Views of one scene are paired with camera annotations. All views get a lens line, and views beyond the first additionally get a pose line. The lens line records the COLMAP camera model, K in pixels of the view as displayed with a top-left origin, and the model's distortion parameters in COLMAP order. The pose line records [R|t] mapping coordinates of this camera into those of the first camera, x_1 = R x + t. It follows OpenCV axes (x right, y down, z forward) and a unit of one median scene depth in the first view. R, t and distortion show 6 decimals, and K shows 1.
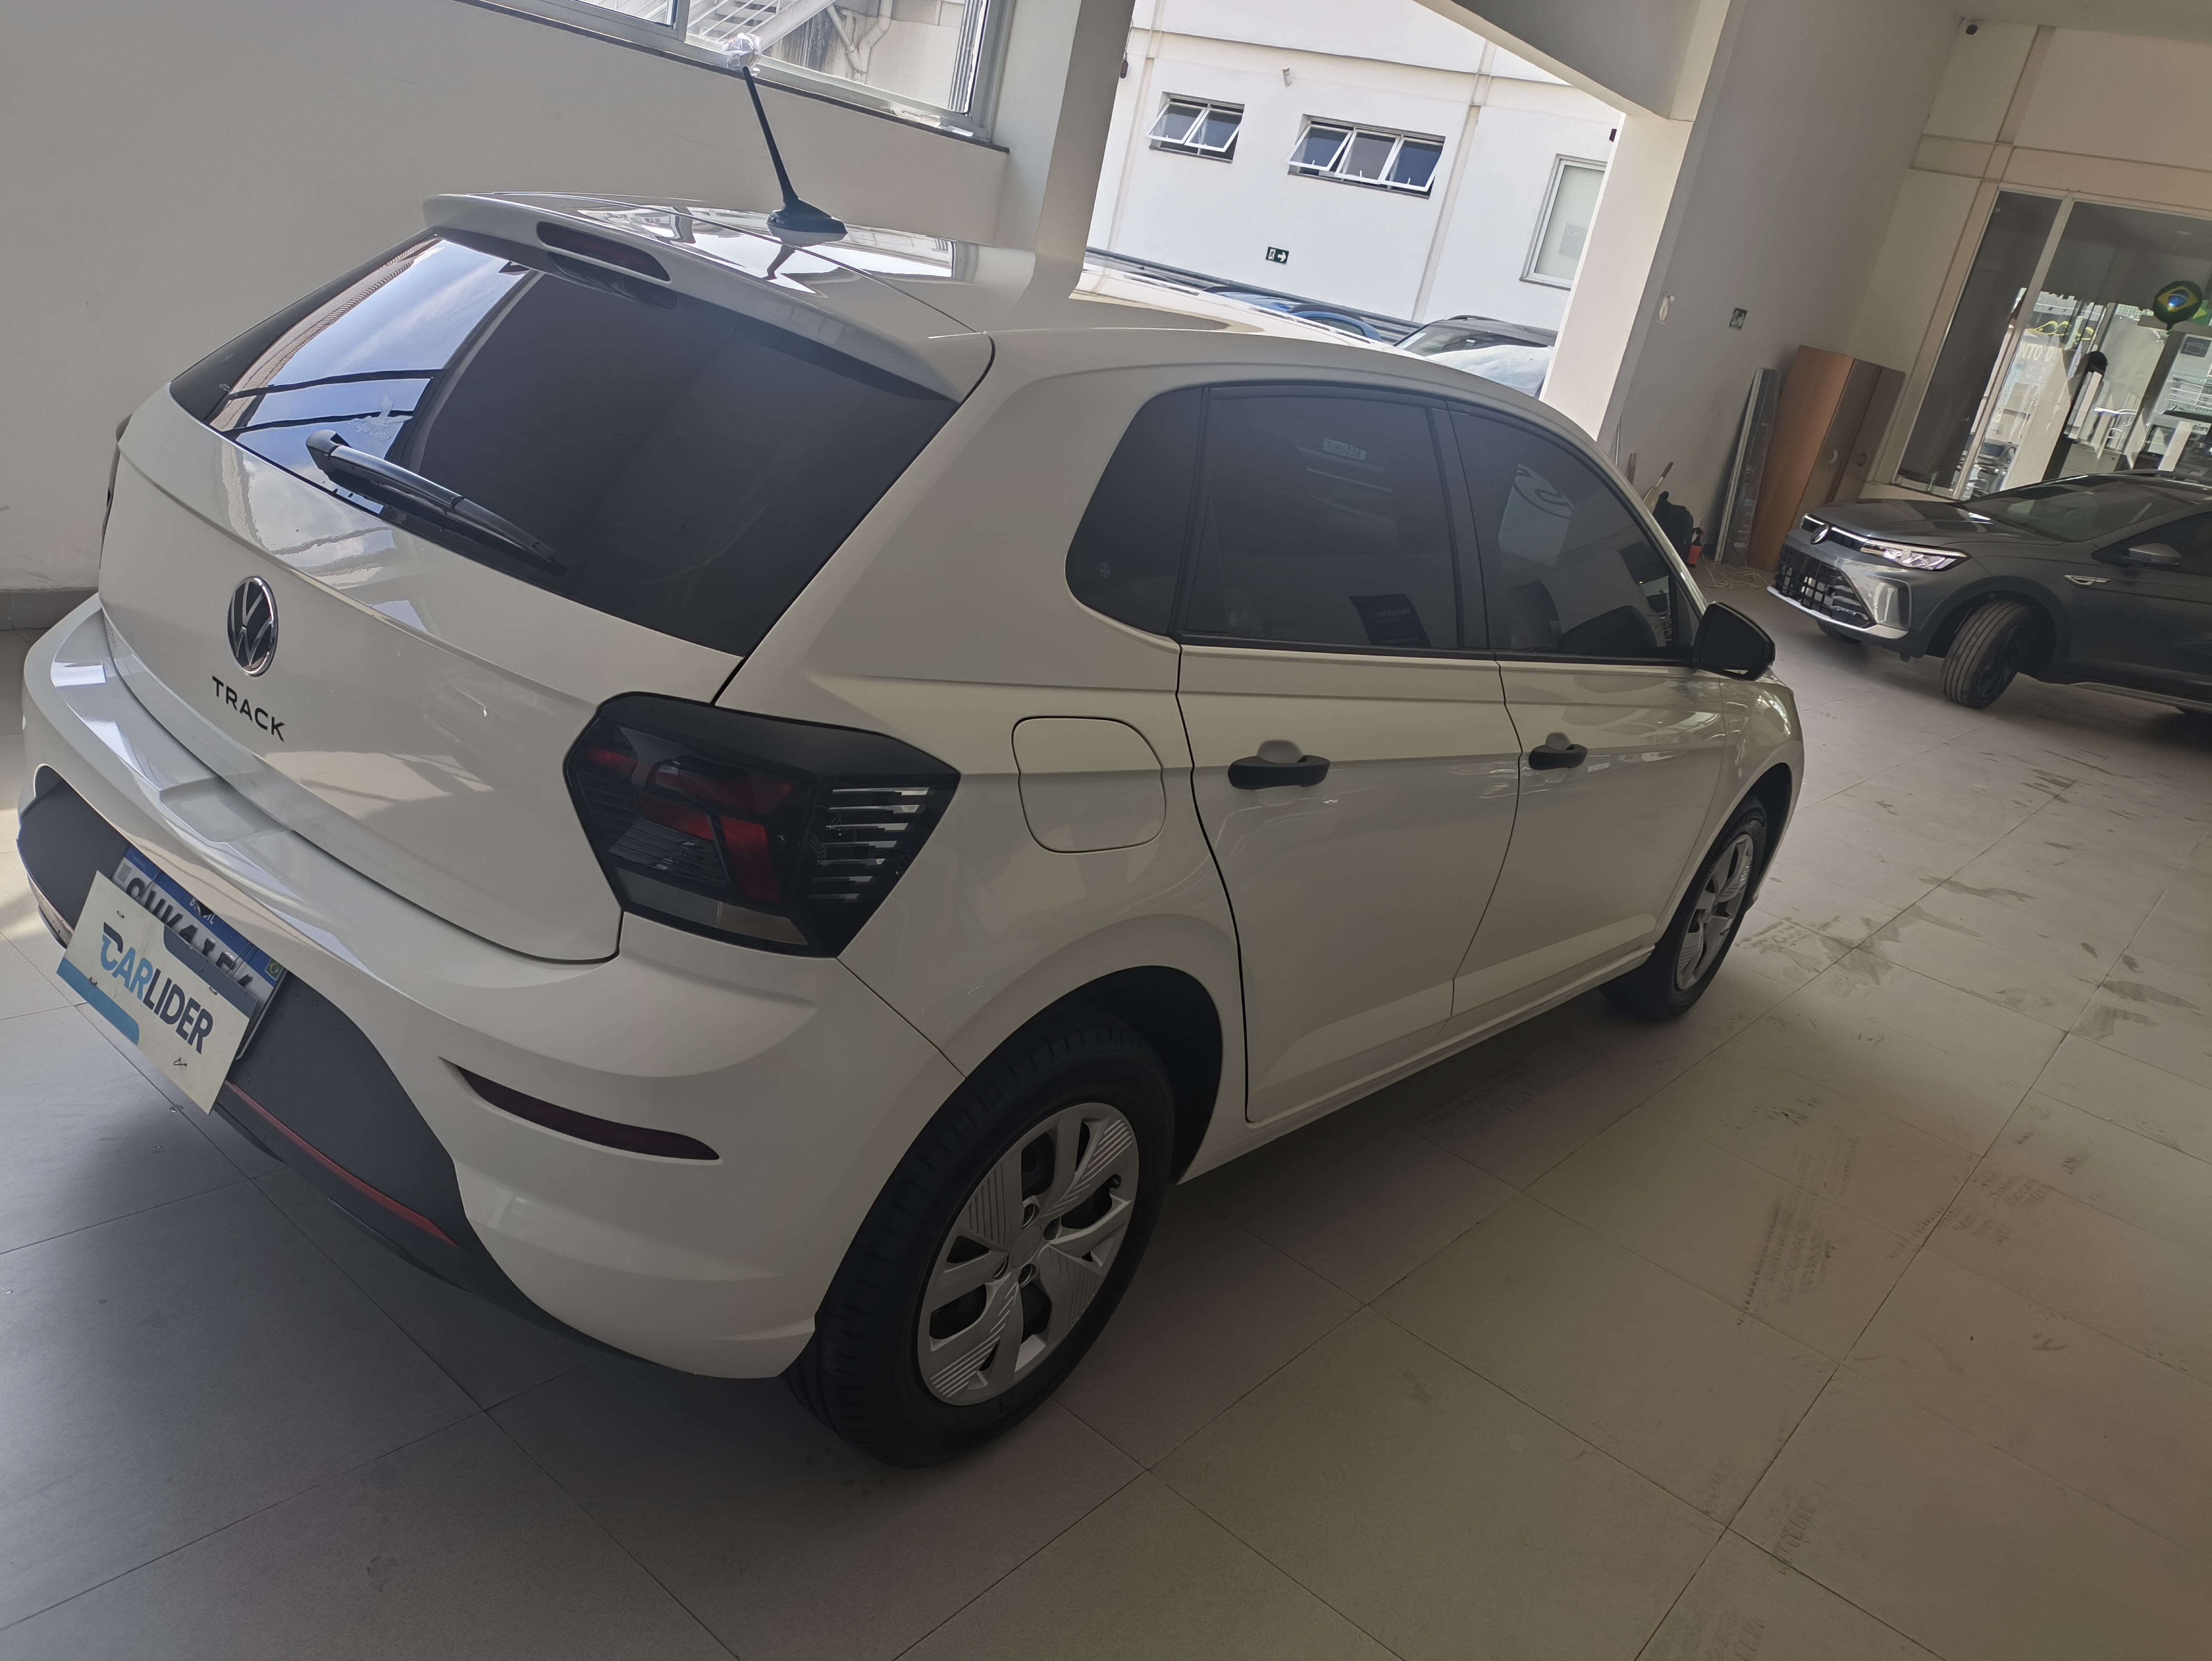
lens RADIAL K [[1620.1, 0, 1145.2], [0, 1620.1, 830.7], [0, 0, 1]] dist [0.059966, -0.059374]
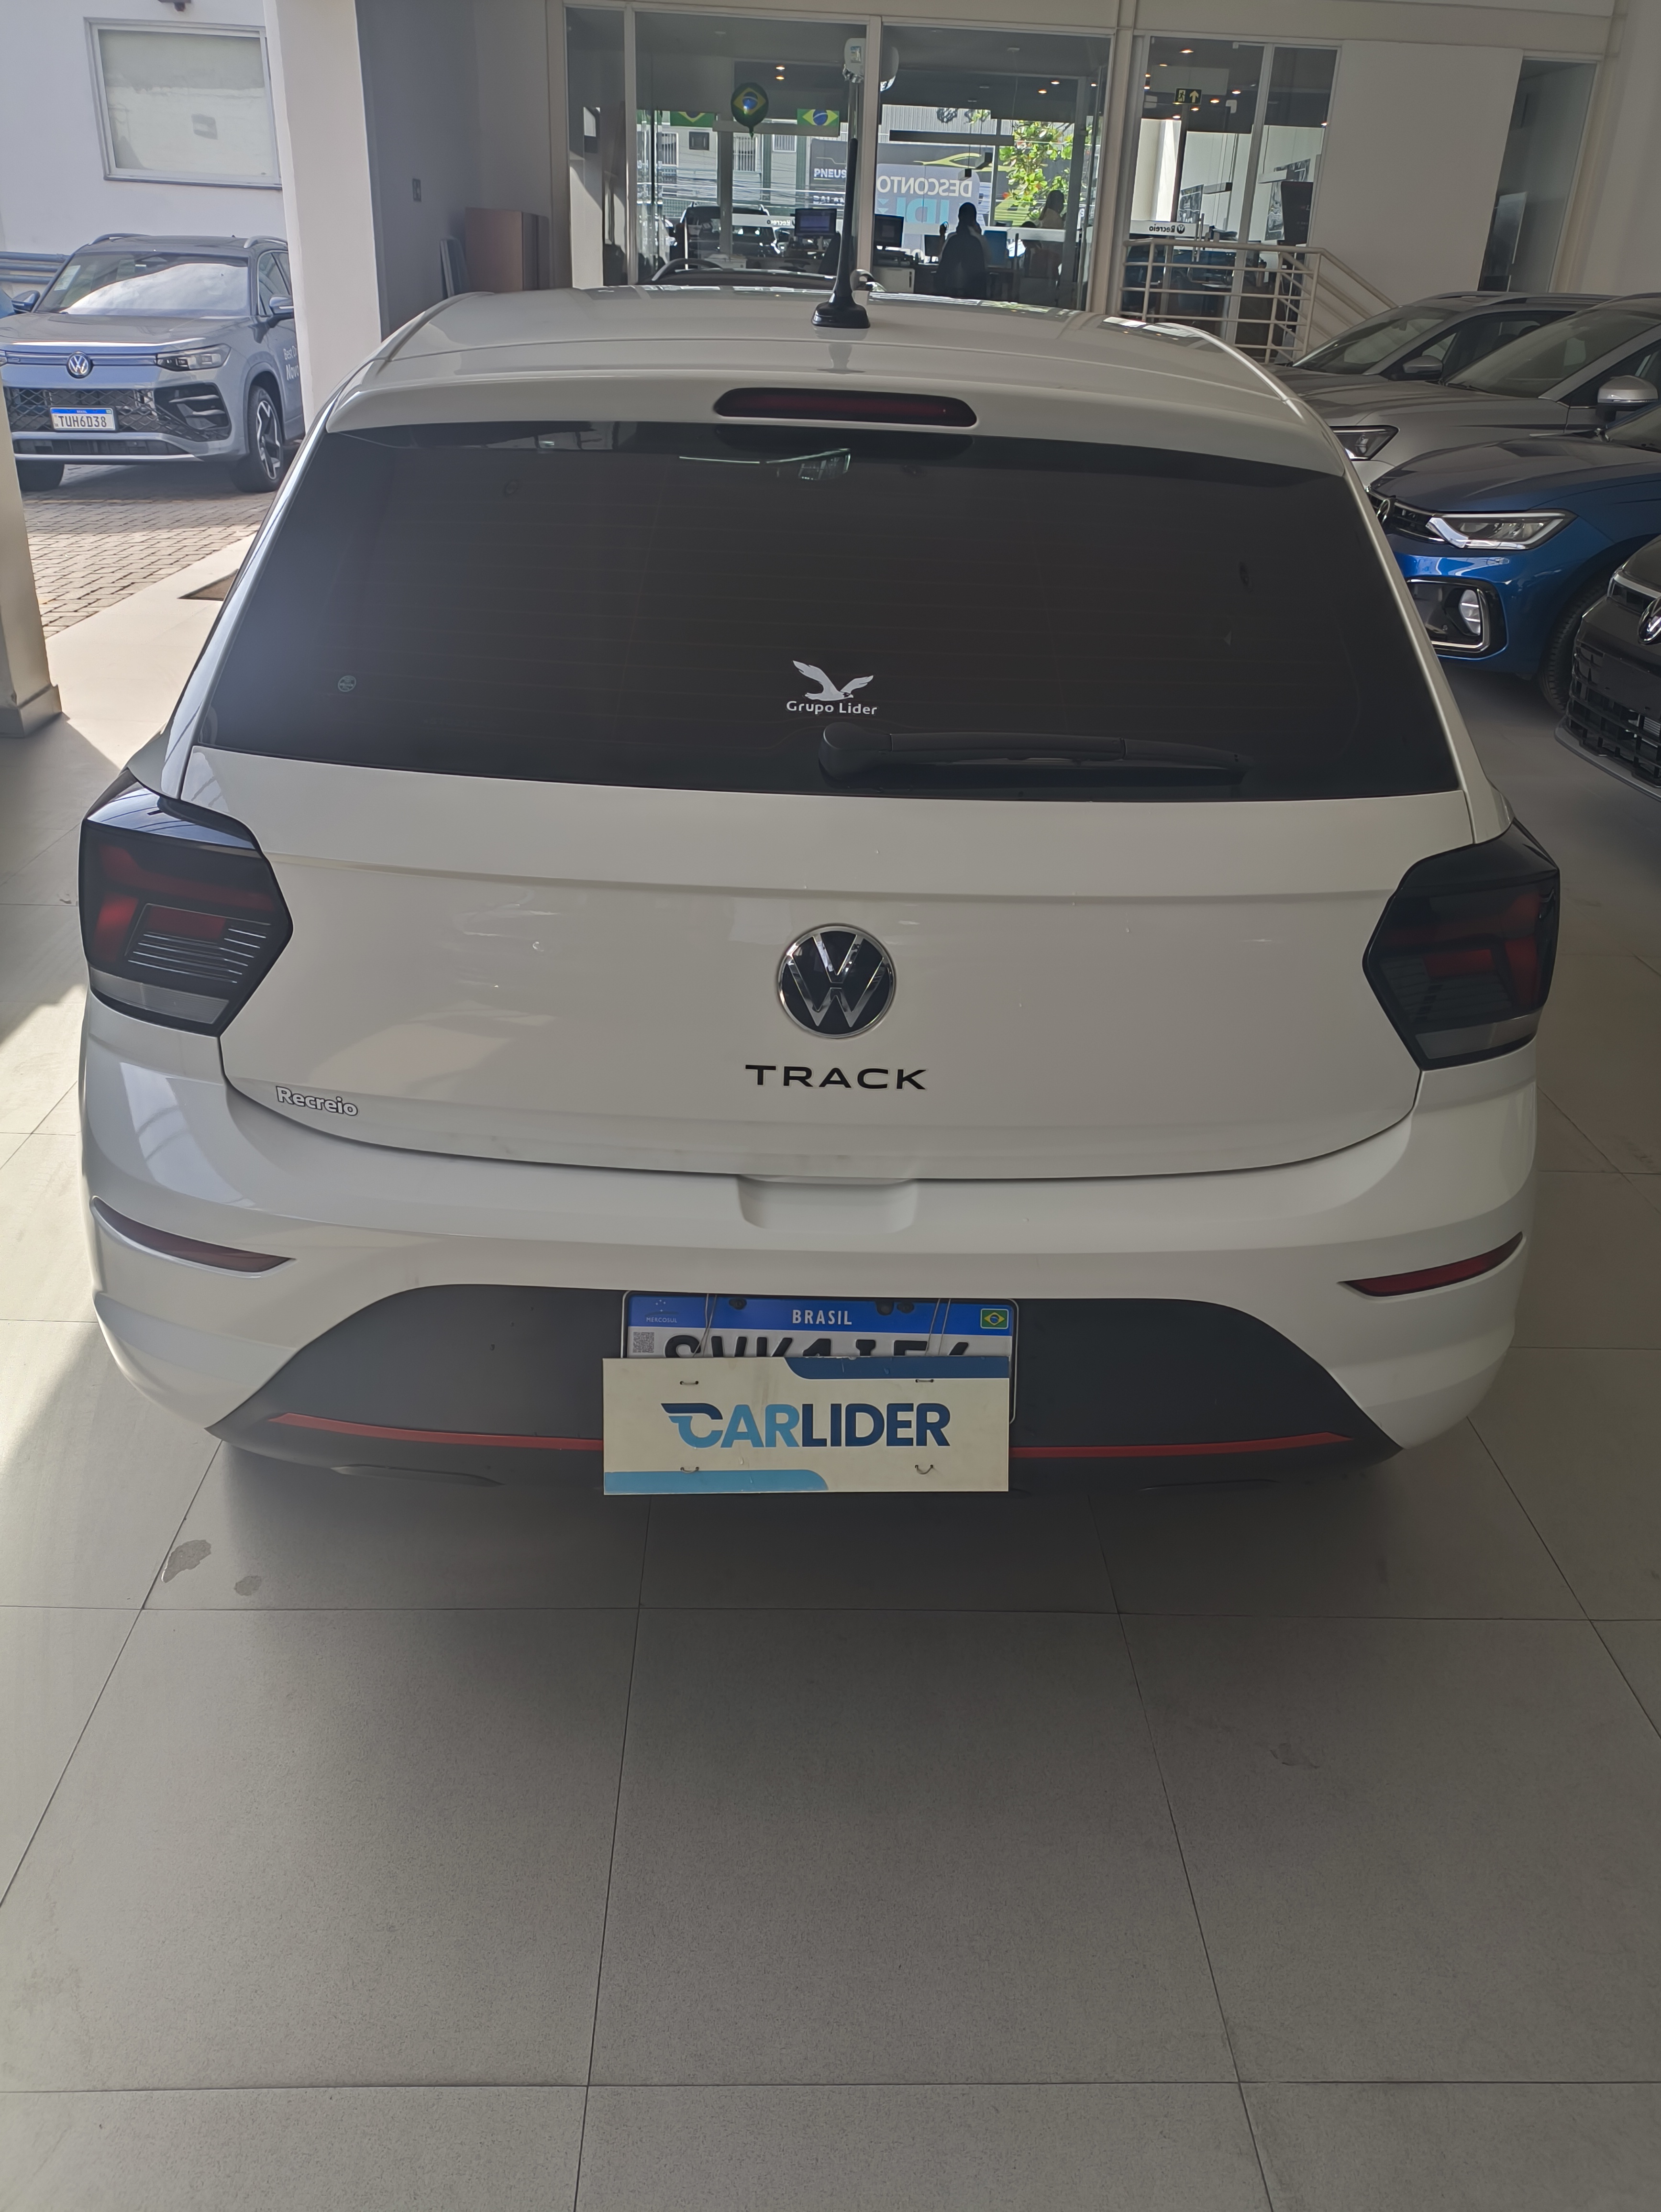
lens RADIAL K [[1620.1, 0, 856.0], [0, 1620.1, 1100.8], [0, 0, 1]] dist [0.059966, -0.059374]
pose [[0.747900, -0.445181, 0.492402, -0.927529], [0.331044, 0.893091, 0.304628, -0.304424], [-0.575375, -0.064824, 0.815317, 0.309413]]
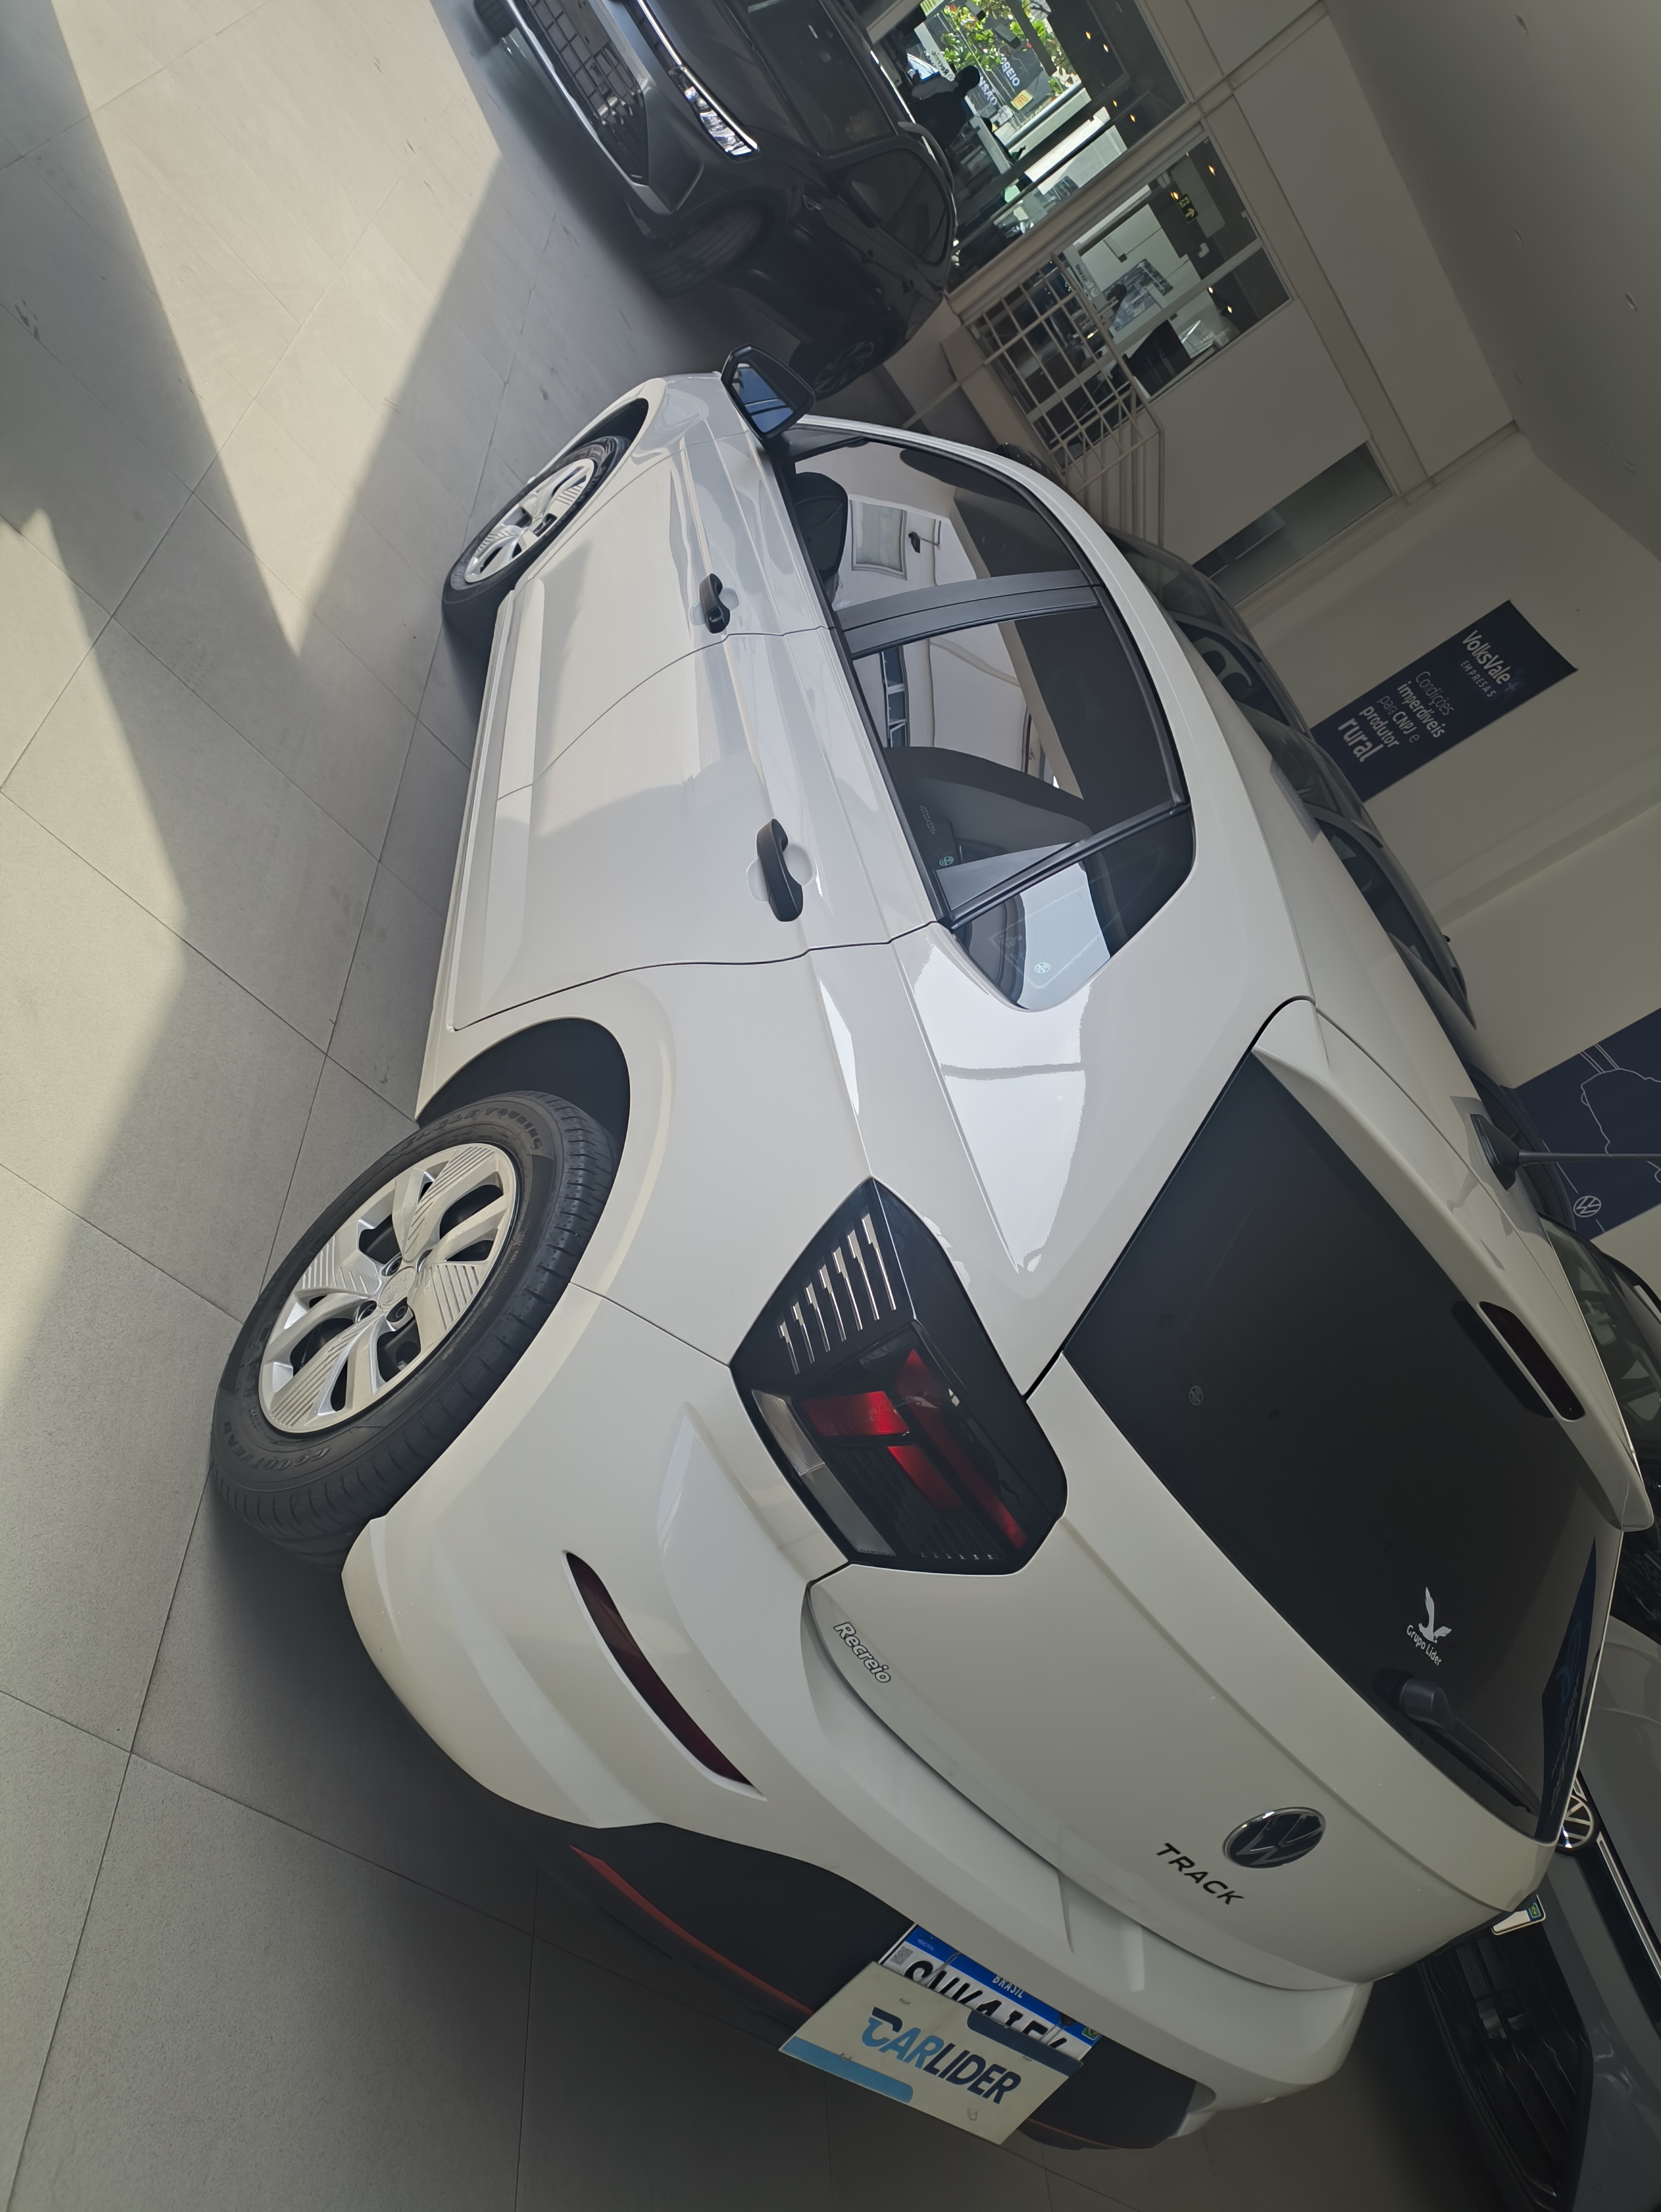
lens RADIAL K [[1620.1, 0, 830.9], [0, 1620.1, 1106.6], [0, 0, 1]] dist [0.059966, -0.059374]
pose [[0.584034, -0.044896, 0.810486, -1.380147], [-0.501791, 0.764868, 0.403958, -0.670746], [-0.638051, -0.642621, 0.424181, 0.992211]]
